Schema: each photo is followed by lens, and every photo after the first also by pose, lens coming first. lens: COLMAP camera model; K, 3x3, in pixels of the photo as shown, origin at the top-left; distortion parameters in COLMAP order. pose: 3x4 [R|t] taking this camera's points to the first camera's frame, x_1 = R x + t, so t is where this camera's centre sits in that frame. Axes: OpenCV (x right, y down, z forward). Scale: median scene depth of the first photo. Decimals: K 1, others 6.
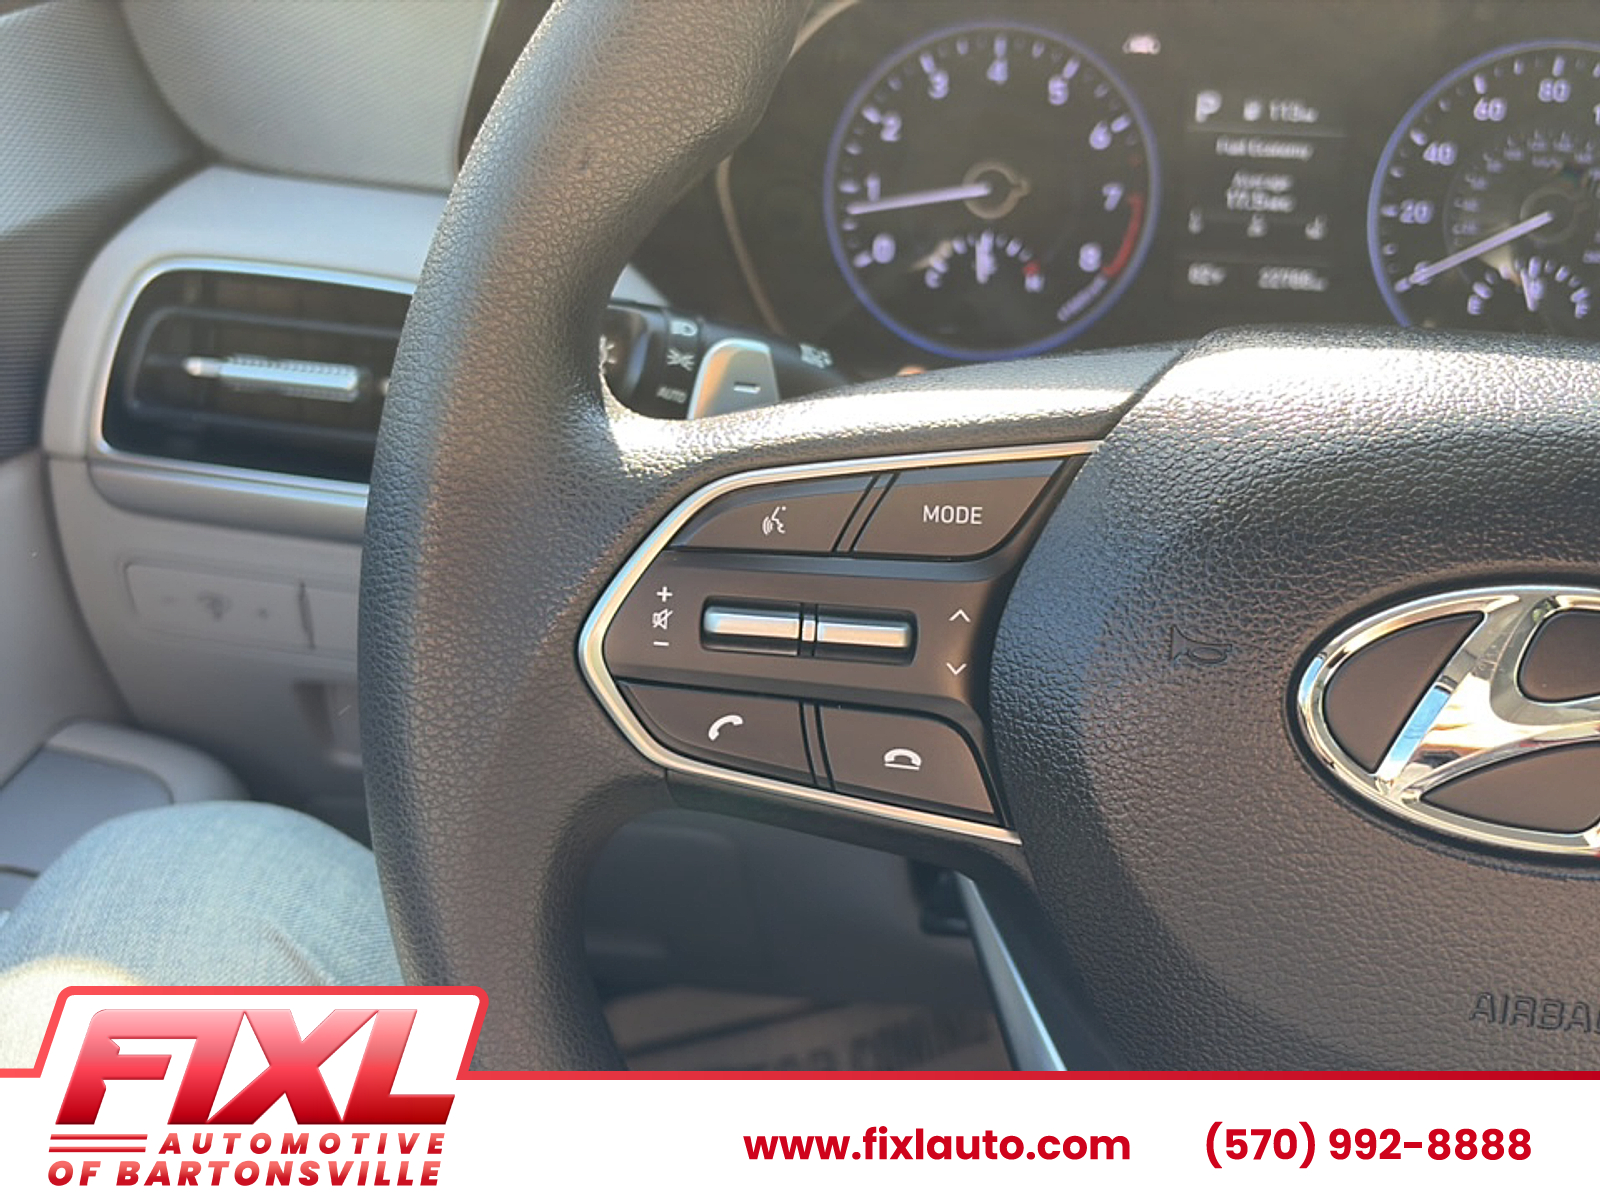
lens RADIAL K [[1484.9, 0, 800.0], [0, 1484.9, 600.0], [0, 0, 1]] dist [-0.008539, 0.006054]
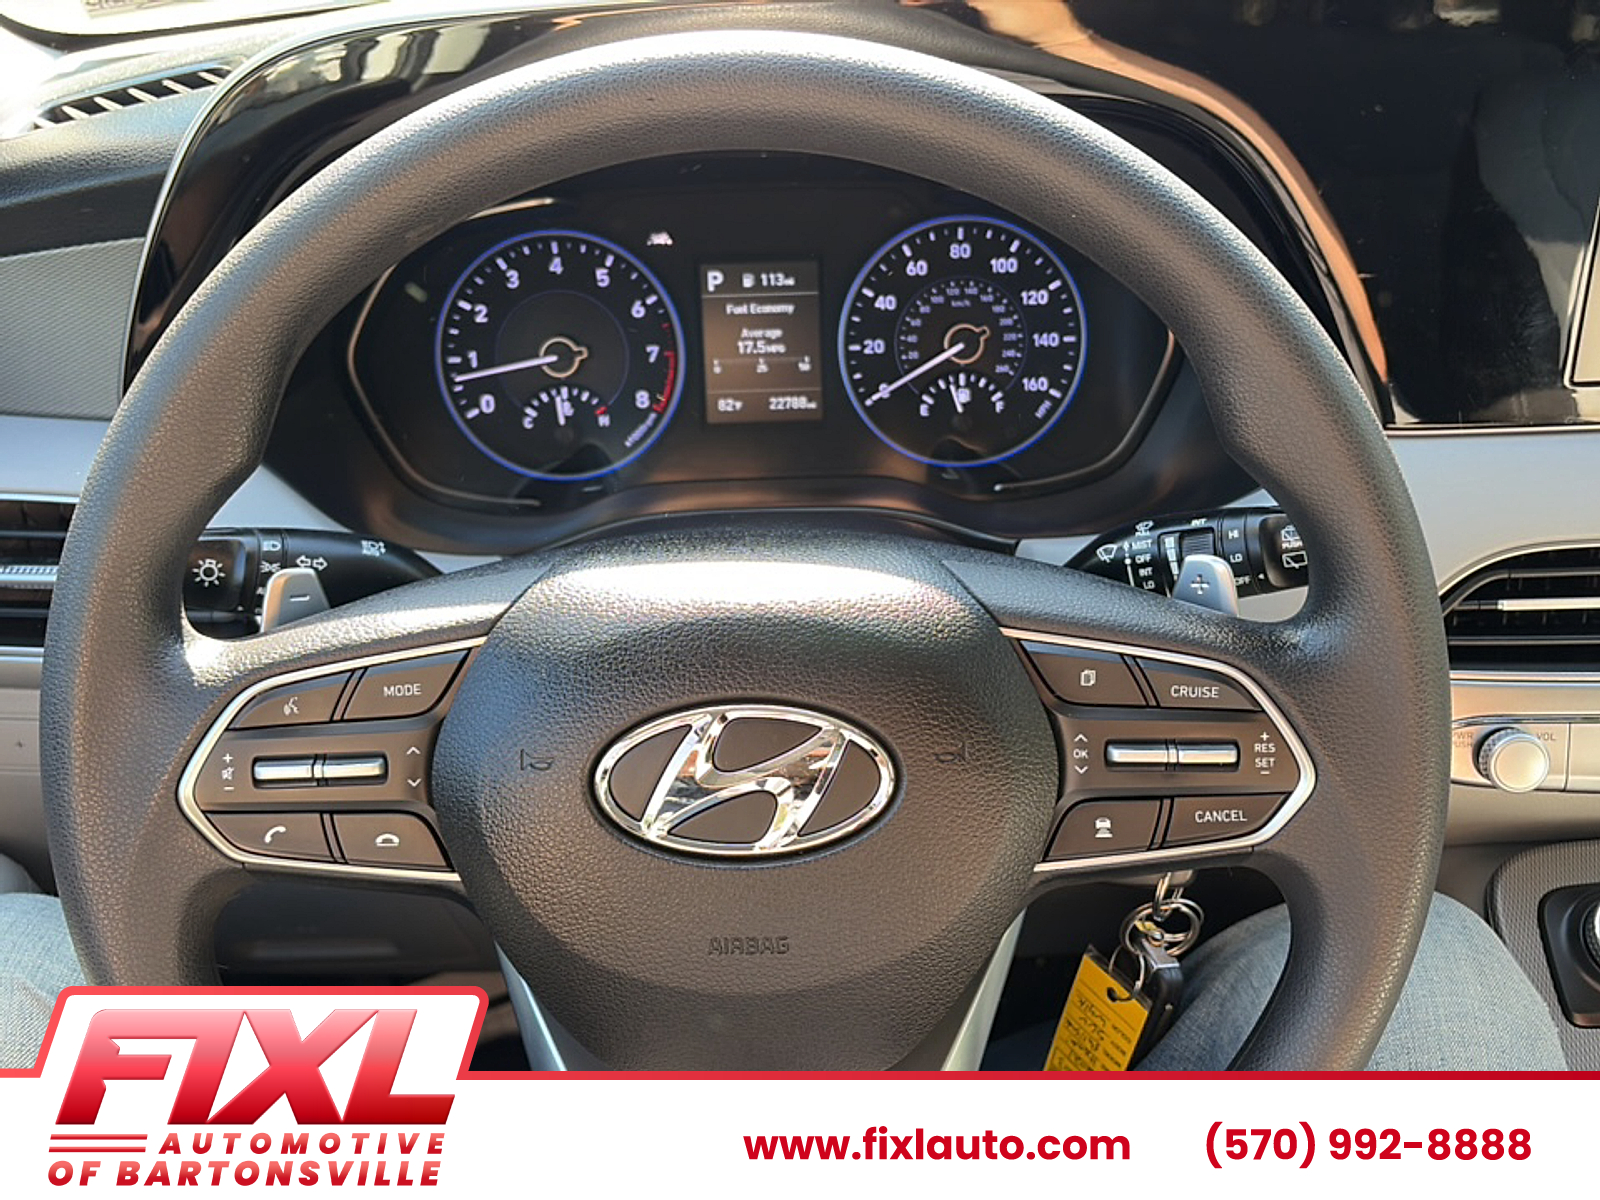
lens RADIAL K [[1456.1, 0, 800.0], [0, 1456.1, 600.0], [0, 0, 1]] dist [0.152402, -0.465364]
pose [[0.990813, -0.104374, 0.085994, 0.211011], [0.101388, 0.994105, 0.038407, -0.089948], [-0.089496, -0.029335, 0.995555, -0.344731]]
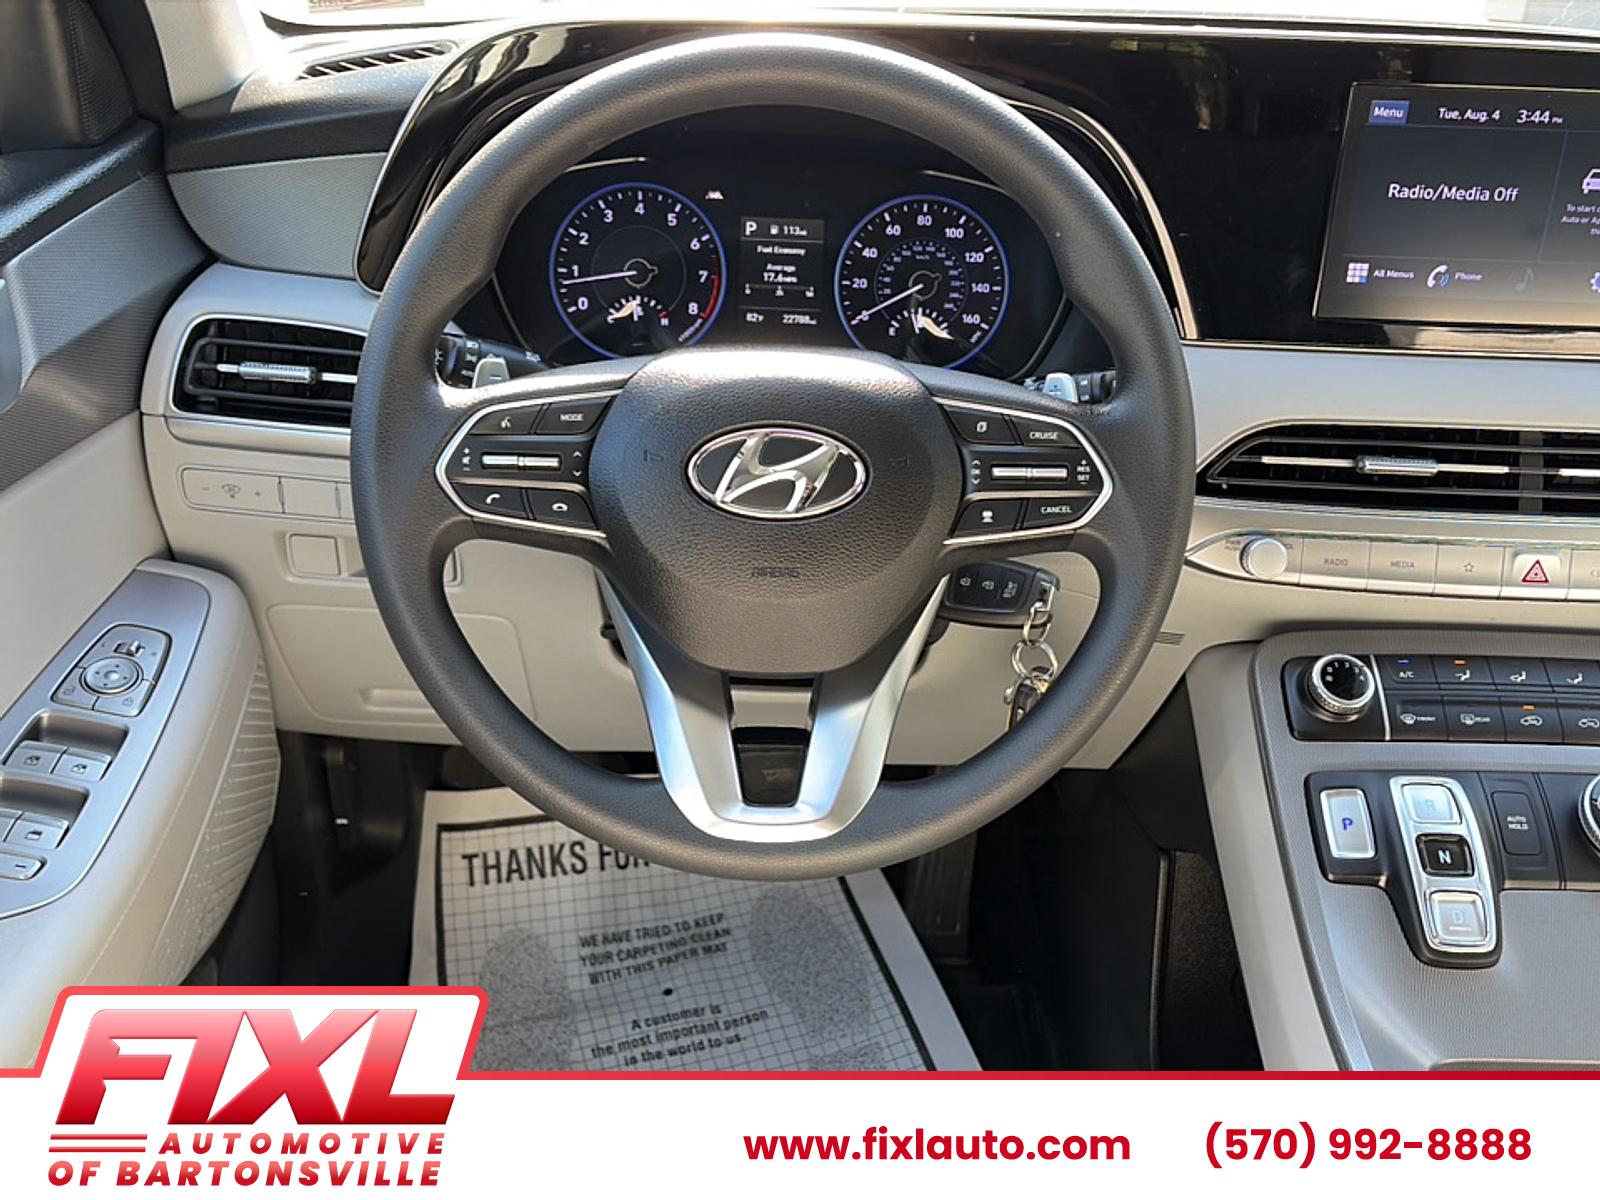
lens RADIAL K [[1456.1, 0, 800.0], [0, 1456.1, 600.0], [0, 0, 1]] dist [0.152402, -0.465364]
pose [[0.991522, -0.032893, 0.125705, 0.086612], [0.034031, 0.999397, -0.006909, 0.162644], [-0.125402, 0.011128, 0.992044, -0.888103]]
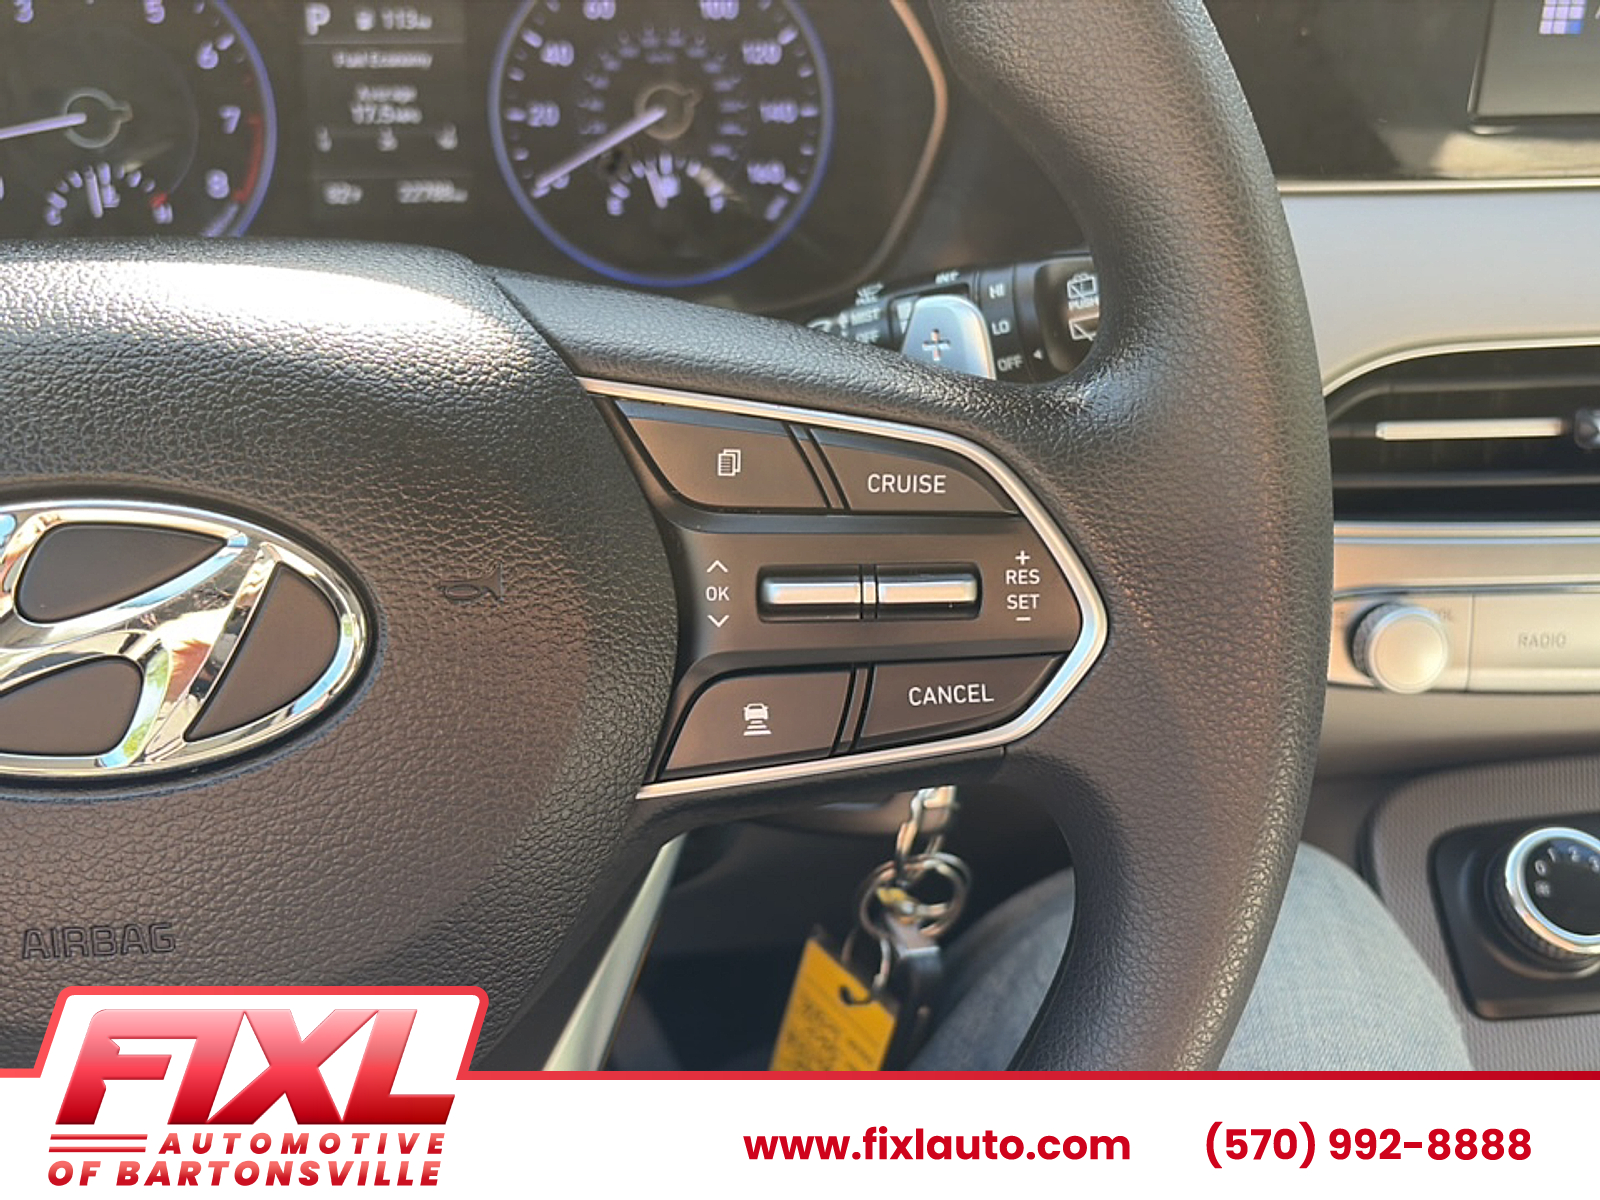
lens RADIAL K [[1498.6, 0, 766.3], [0, 1498.6, 592.7], [0, 0, 1]] dist [0.001594, -0.008475]
pose [[0.979468, -0.112127, 0.167540, 0.362983], [0.104807, 0.993135, 0.051943, 0.019196], [-0.172214, -0.033317, 0.984496, -0.024095]]
